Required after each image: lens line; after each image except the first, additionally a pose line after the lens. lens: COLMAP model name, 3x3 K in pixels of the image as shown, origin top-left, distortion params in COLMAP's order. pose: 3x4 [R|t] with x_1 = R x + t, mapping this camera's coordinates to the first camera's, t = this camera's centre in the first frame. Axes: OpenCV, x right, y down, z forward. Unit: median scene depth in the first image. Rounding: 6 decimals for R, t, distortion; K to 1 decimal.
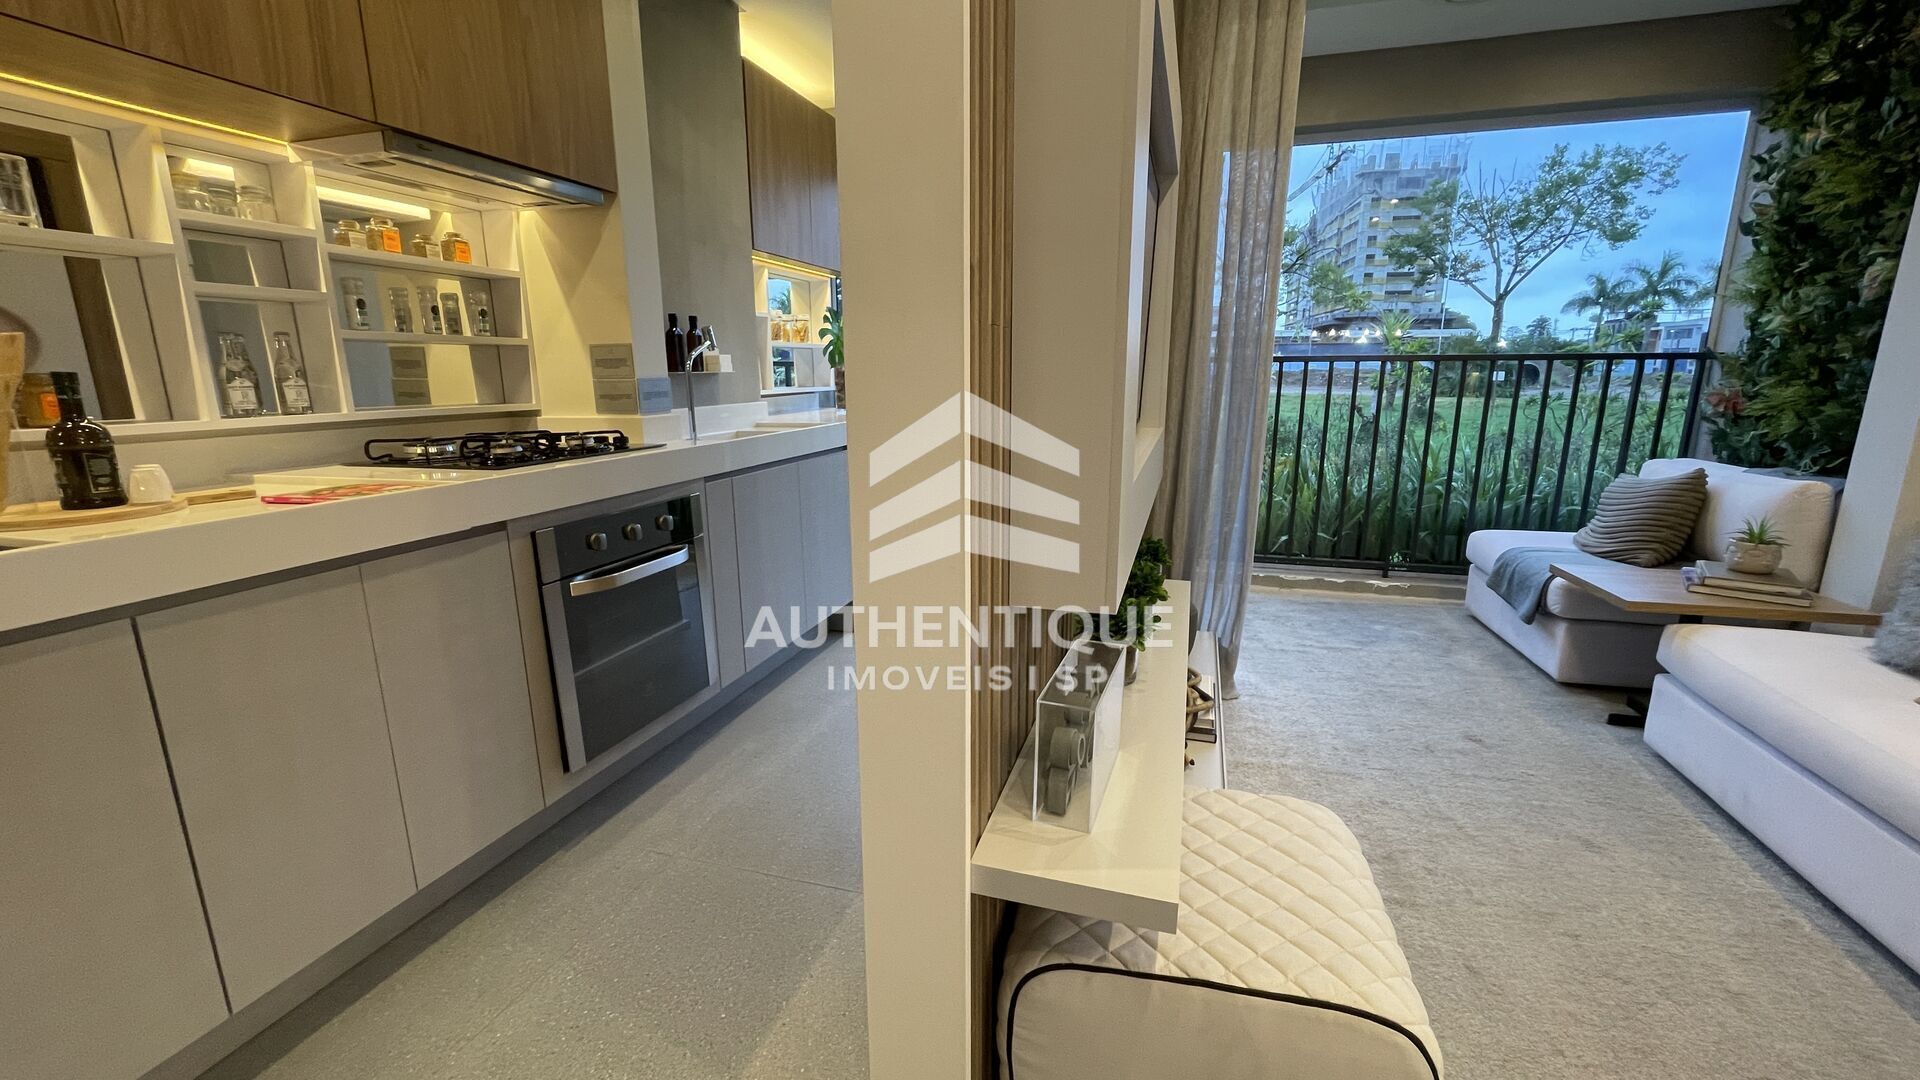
lens RADIAL K [[780.6, 0, 957.7], [0, 780.6, 544.3], [0, 0, 1]] dist [0.000290, -0.000054]
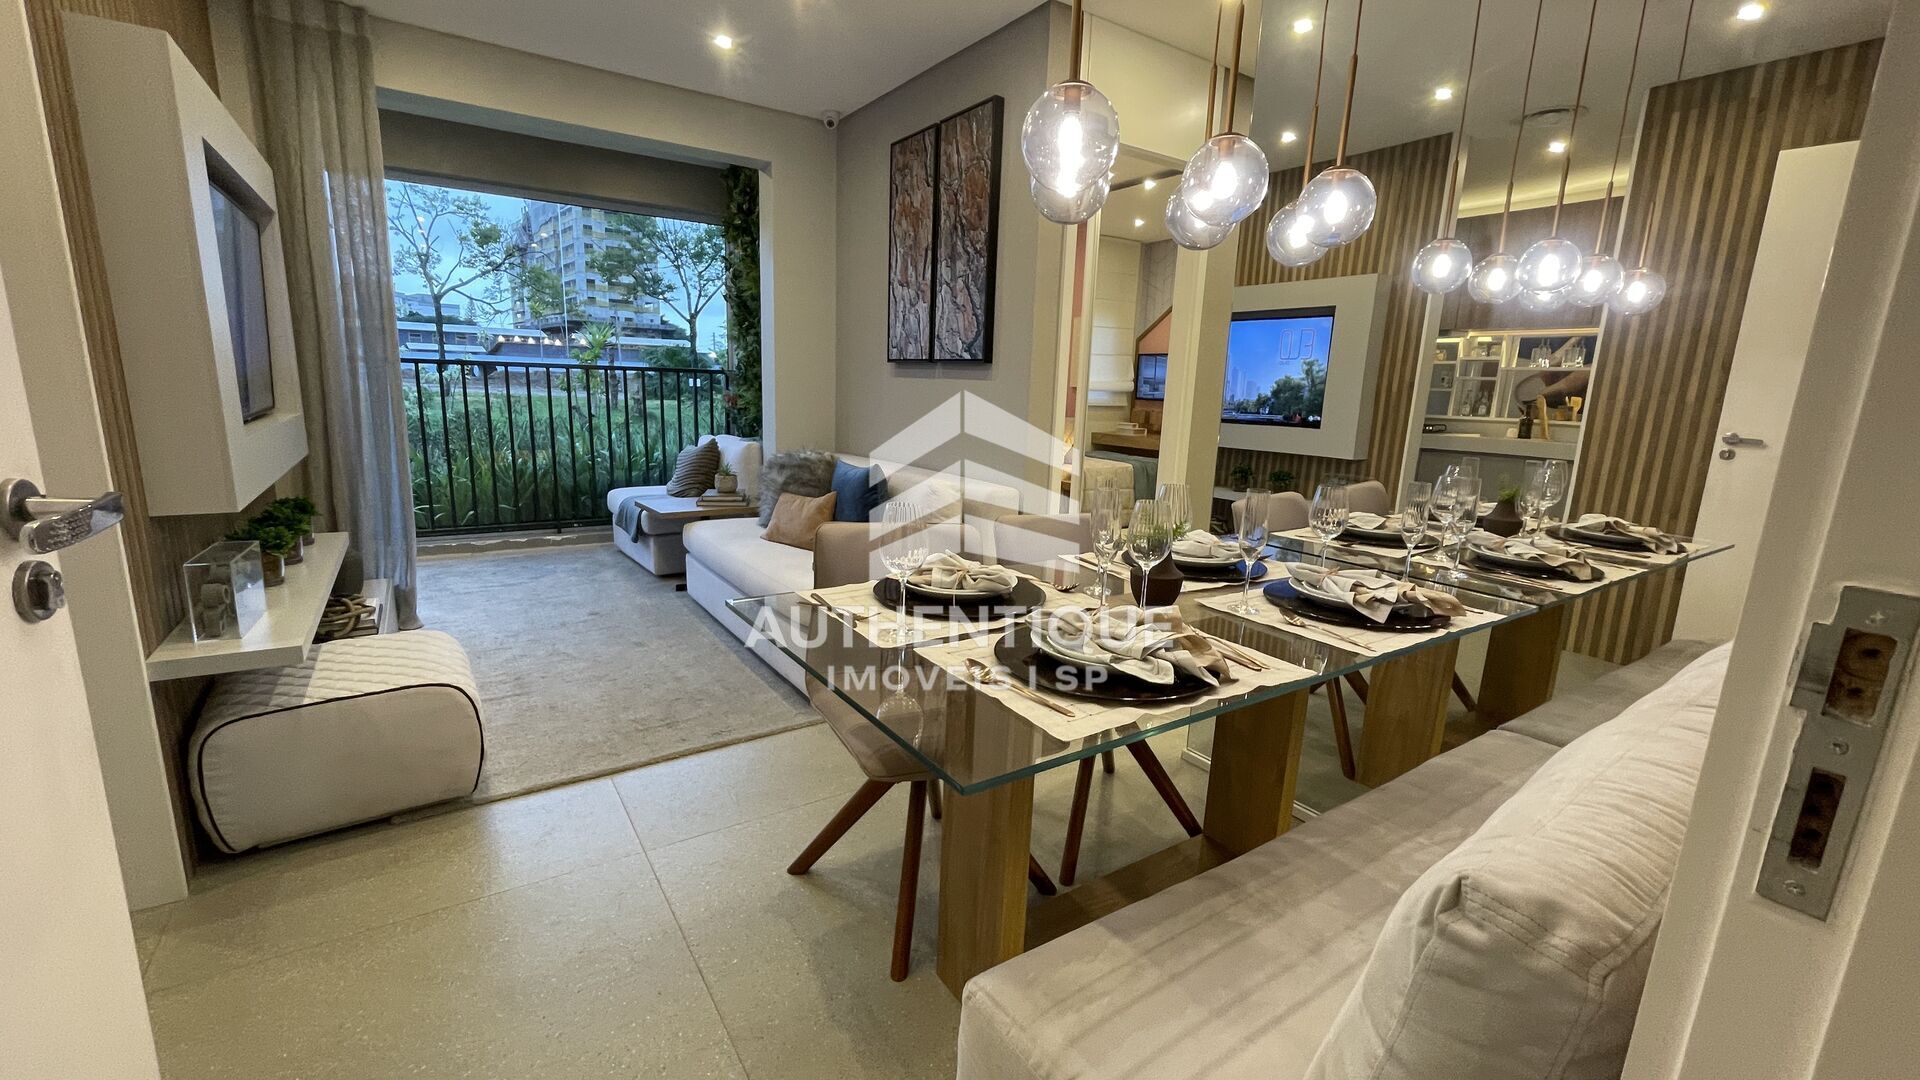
lens RADIAL K [[780.6, 0, 957.7], [0, 780.6, 544.3], [0, 0, 1]] dist [0.000290, -0.000054]
pose [[0.631991, -0.131971, 0.763657, -0.041058], [0.134267, 0.989138, 0.059821, 0.094214], [-0.763256, 0.064728, 0.642845, -0.454209]]
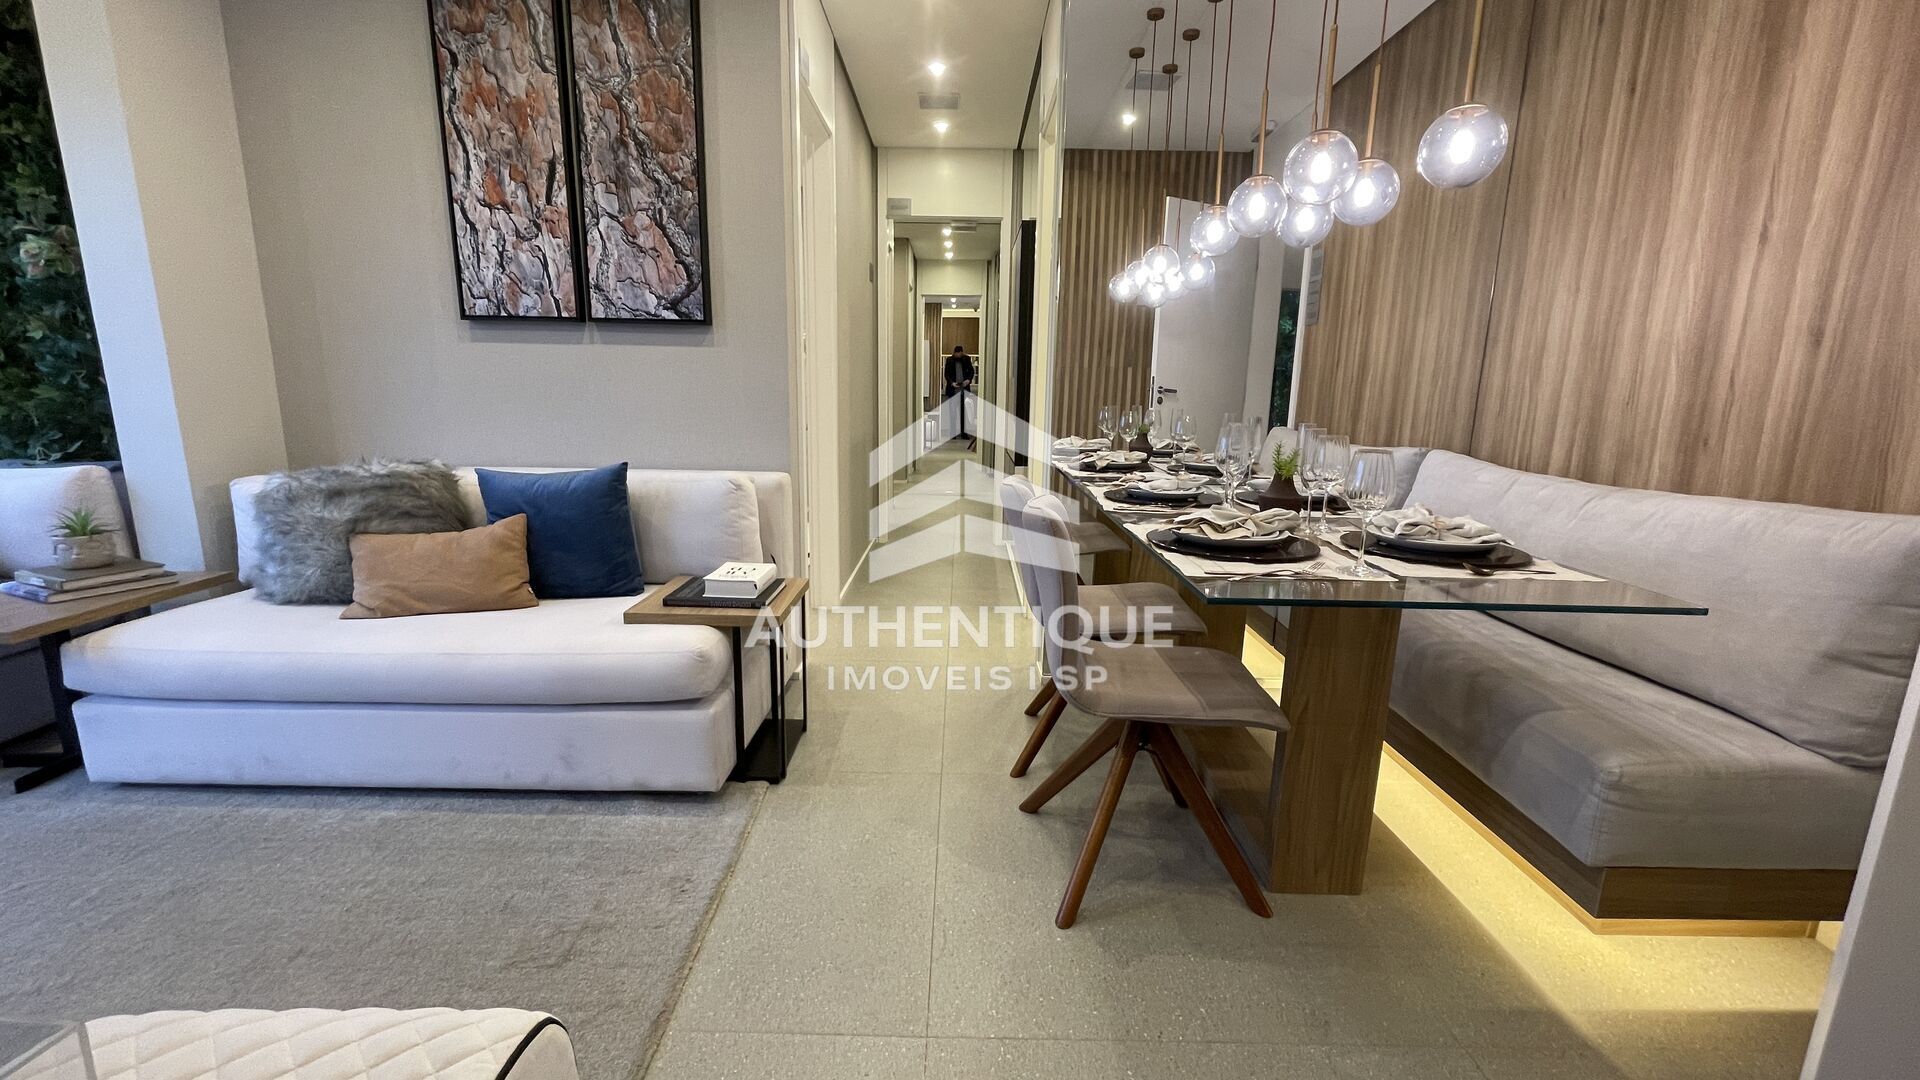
lens RADIAL K [[806.6, 0, 960.0], [0, 806.6, 540.0], [0, 0, 1]] dist [-0.002980, -0.000124]
pose [[-0.279042, -0.180363, 0.943189, -0.123065], [0.194193, 0.951311, 0.239368, -0.017132], [-0.940439, 0.249954, -0.230430, 0.196395]]
